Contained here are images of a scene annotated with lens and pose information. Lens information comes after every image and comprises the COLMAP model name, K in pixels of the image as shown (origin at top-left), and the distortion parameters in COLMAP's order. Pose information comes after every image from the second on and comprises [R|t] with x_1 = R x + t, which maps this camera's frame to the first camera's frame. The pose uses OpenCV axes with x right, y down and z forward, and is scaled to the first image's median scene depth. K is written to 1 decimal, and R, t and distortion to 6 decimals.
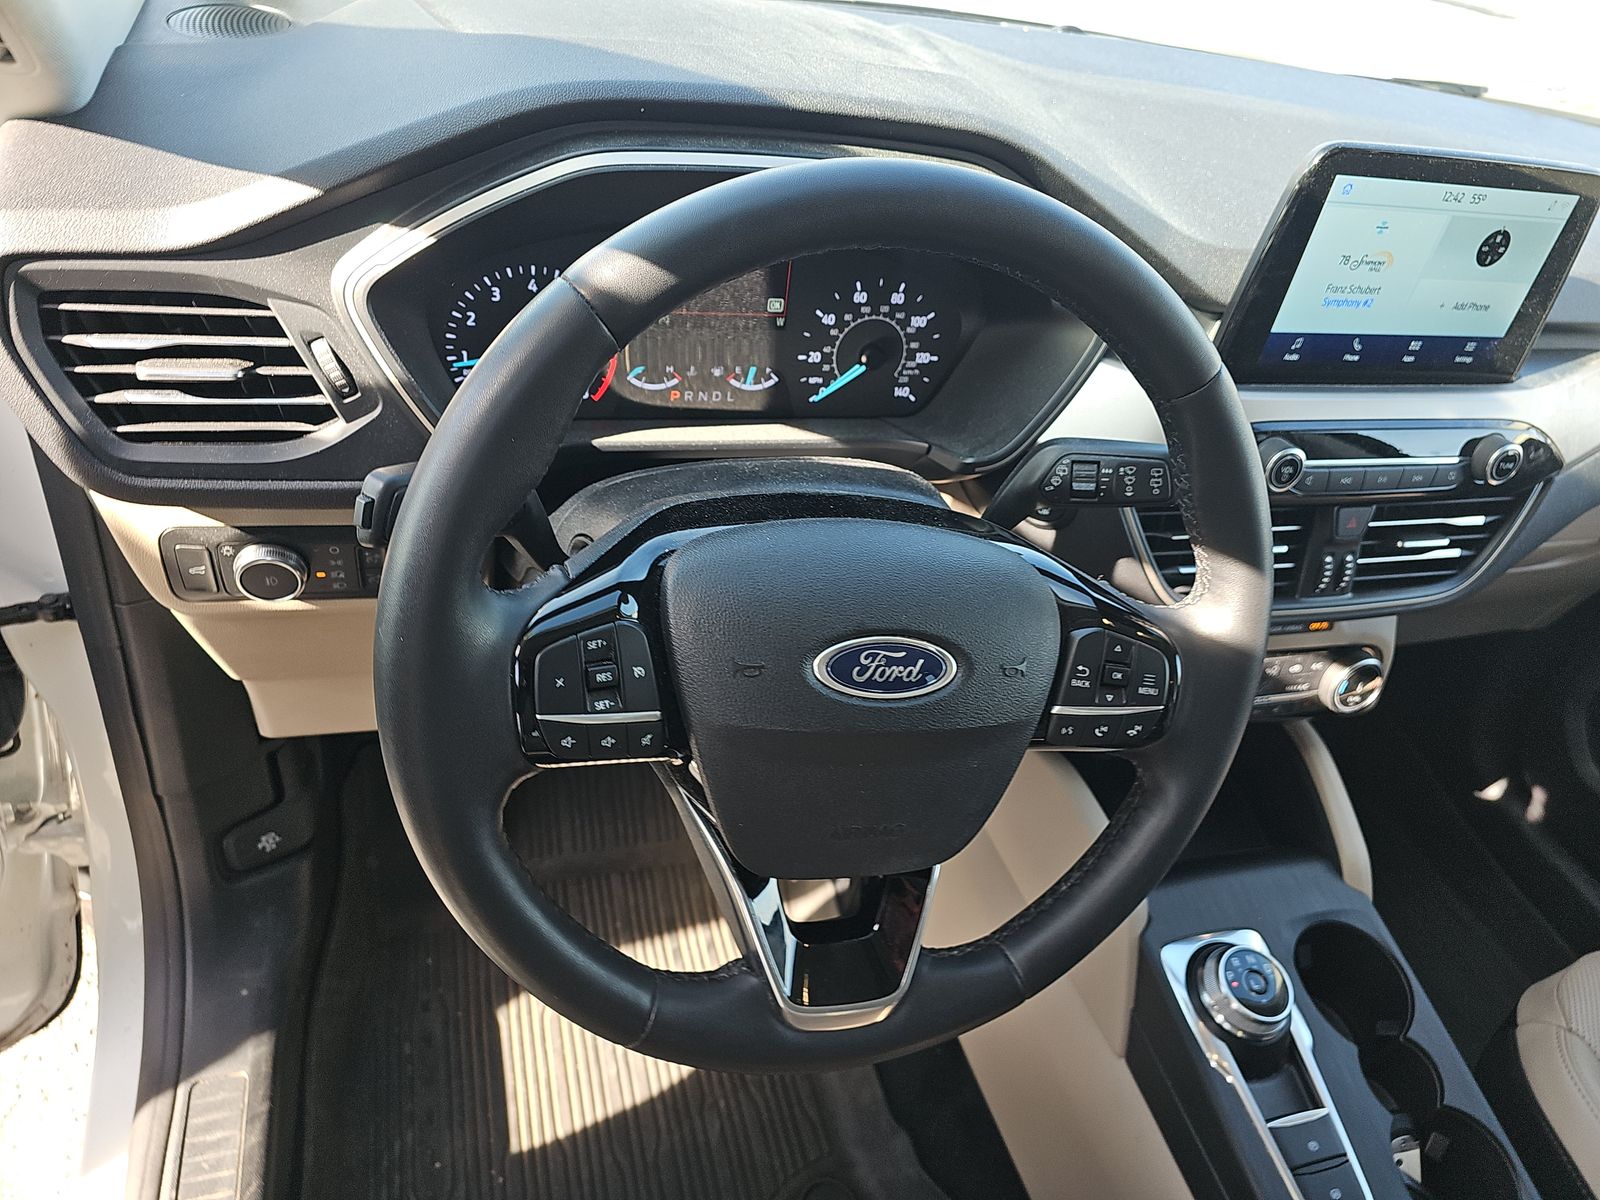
lens RADIAL K [[1086.7, 0, 803.2], [0, 1086.7, 621.4], [0, 0, 1]] dist [0.051673, -0.057012]
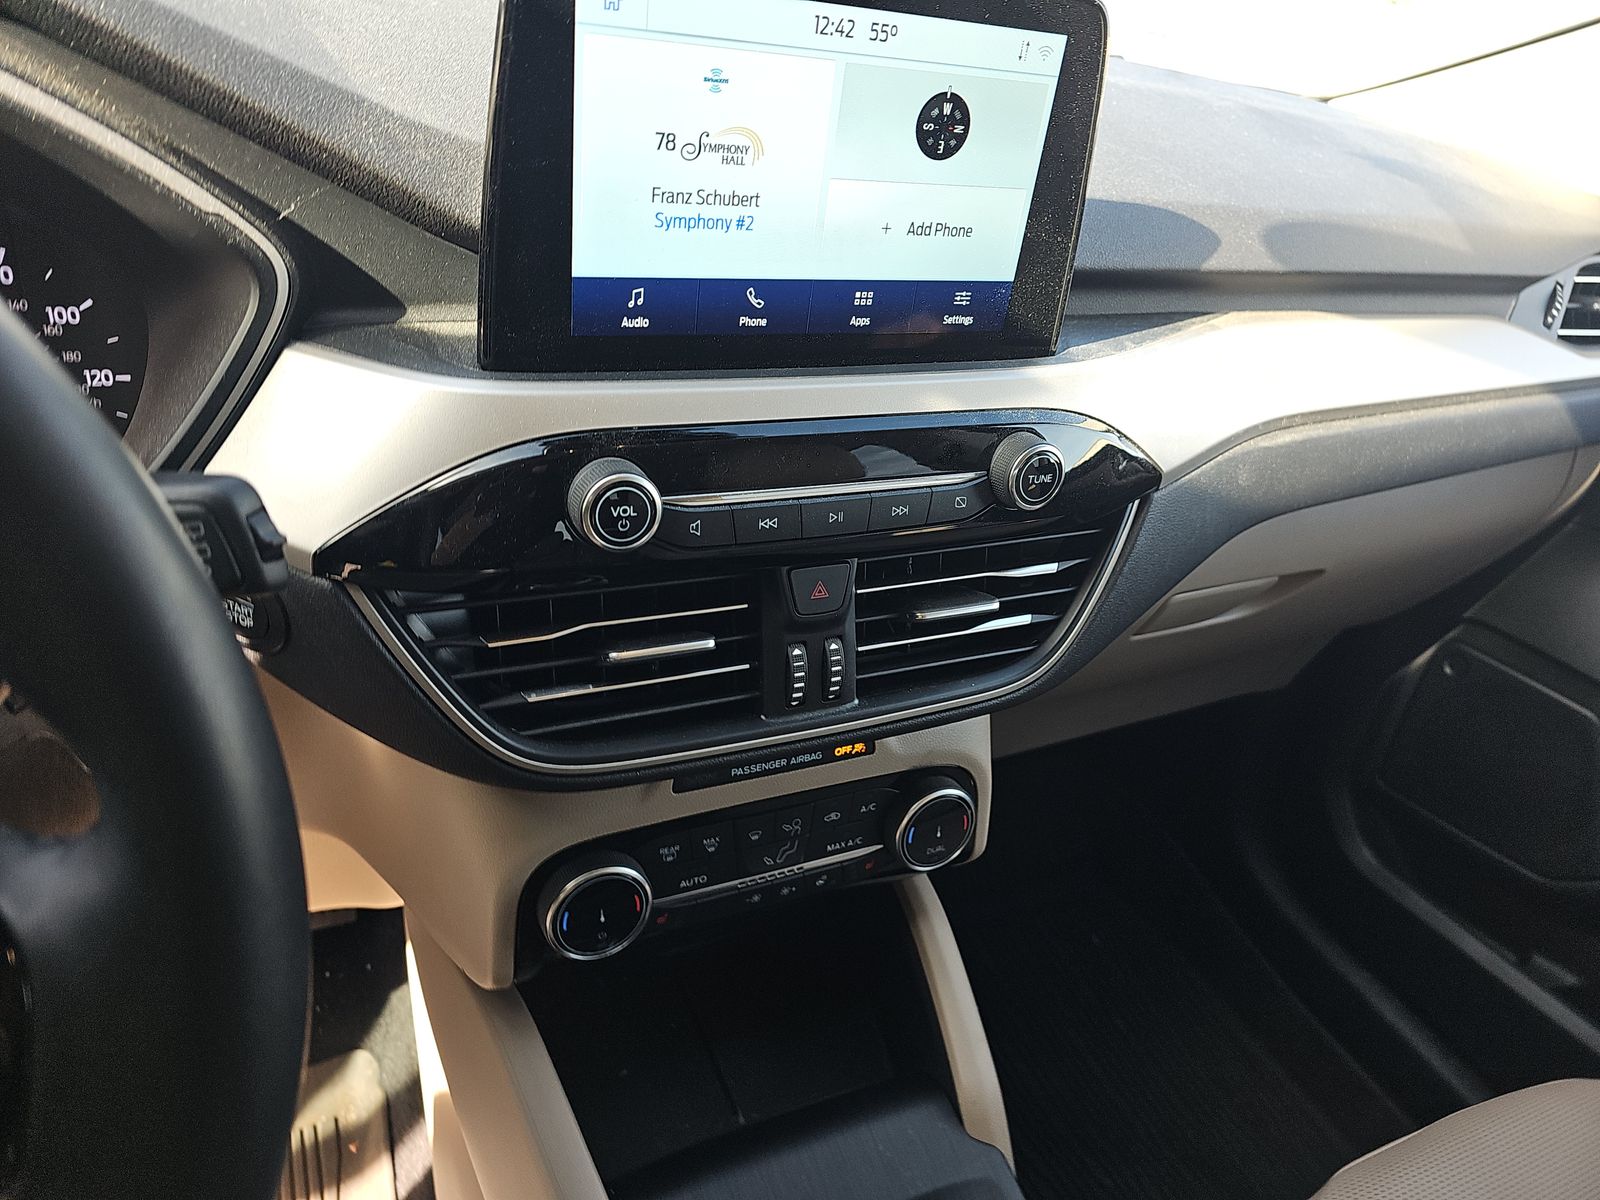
lens RADIAL K [[1086.7, 0, 803.2], [0, 1086.7, 621.4], [0, 0, 1]] dist [0.051673, -0.057012]
pose [[0.989319, -0.094681, 0.110830, 0.425624], [0.104066, 0.991168, -0.082196, -0.023693], [-0.102069, 0.092852, 0.990434, 0.401513]]
